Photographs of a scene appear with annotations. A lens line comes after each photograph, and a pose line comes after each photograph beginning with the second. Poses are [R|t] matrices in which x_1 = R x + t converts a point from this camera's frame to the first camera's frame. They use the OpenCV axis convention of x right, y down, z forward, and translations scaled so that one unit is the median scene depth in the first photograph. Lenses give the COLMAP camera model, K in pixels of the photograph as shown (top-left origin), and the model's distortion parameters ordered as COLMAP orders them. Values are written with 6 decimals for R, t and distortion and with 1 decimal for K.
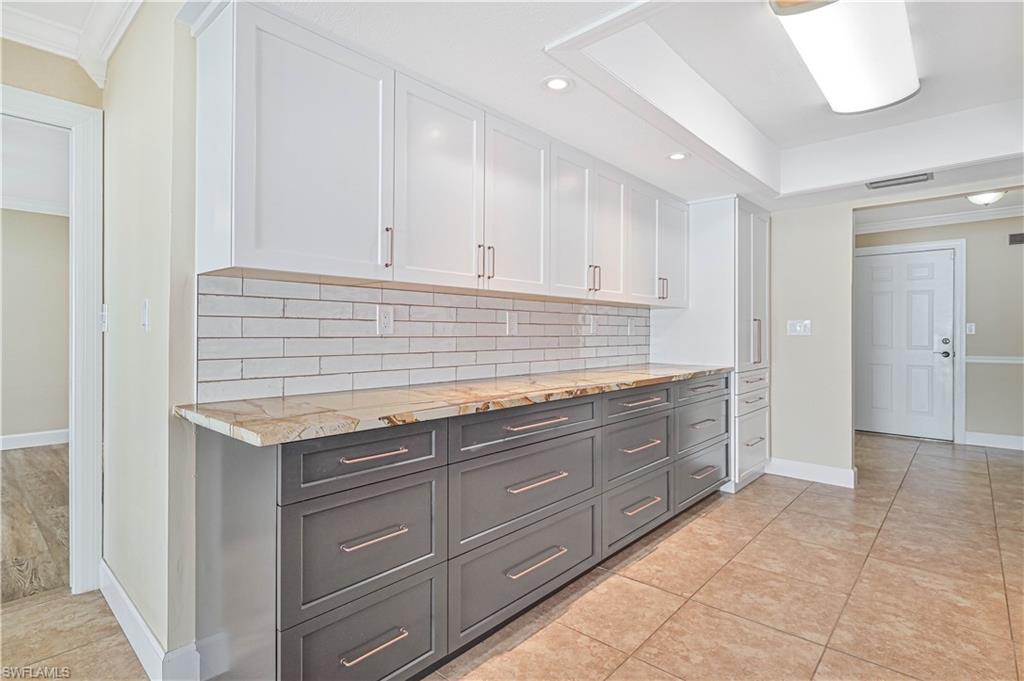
lens RADIAL K [[507.9, 0, 518.1], [0, 507.9, 331.7], [0, 0, 1]] dist [0.000615, 0.000107]
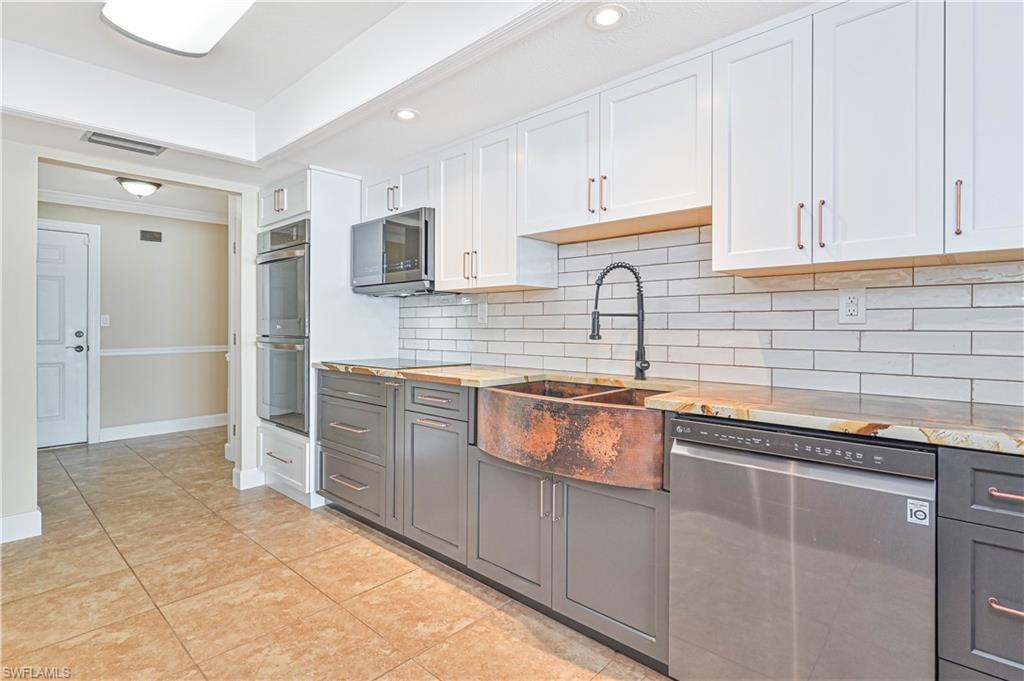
lens RADIAL K [[502.5, 0, 511.1], [0, 502.5, 330.1], [0, 0, 1]] dist [0.000874, -0.000252]
pose [[0.025399, -0.010168, 0.999626, -0.076678], [-0.003316, 0.999942, 0.010256, -0.001078], [-0.999672, -0.003575, 0.025363, 0.419829]]
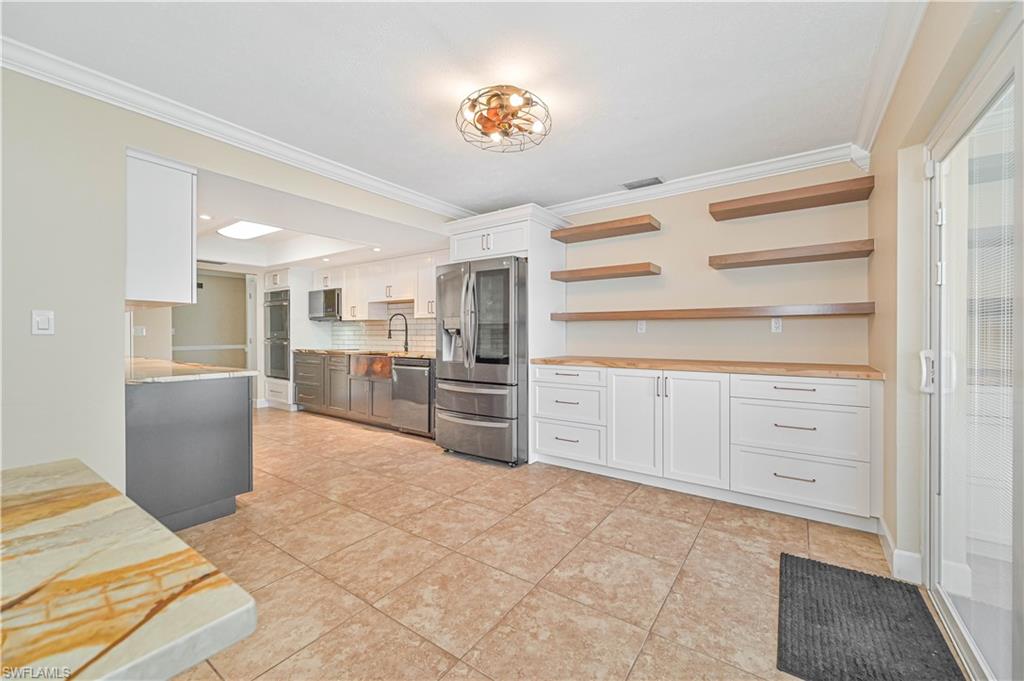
lens RADIAL K [[406.2, 0, 514.7], [0, 406.2, 336.5], [0, 0, 1]] dist [-0.001705, -0.000581]
pose [[-0.106261, -0.008501, 0.994302, -1.282509], [-0.000550, 0.999964, 0.008491, -0.004684], [-0.994338, 0.000355, -0.106261, -0.078952]]
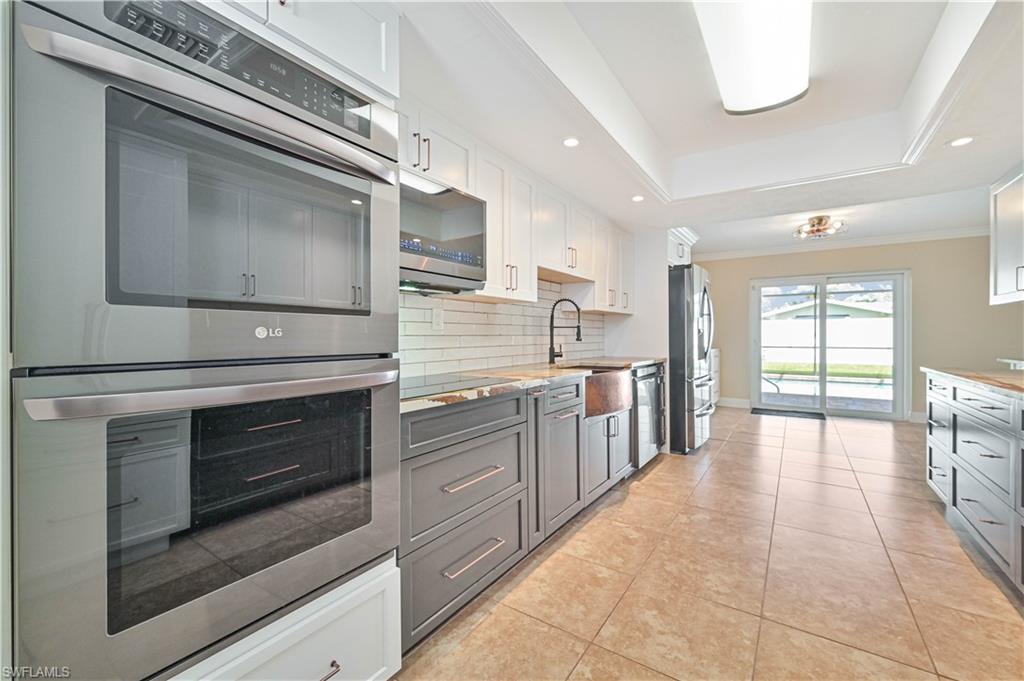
lens RADIAL K [[427.8, 0, 511.7], [0, 427.8, 340.8], [0, 0, 1]] dist [-0.000857, -0.000140]
pose [[-0.991130, 0.000710, -0.132894, 0.999878], [-0.000472, 0.999961, 0.008863, 0.009557], [0.132896, 0.008847, -0.991091, 1.415074]]
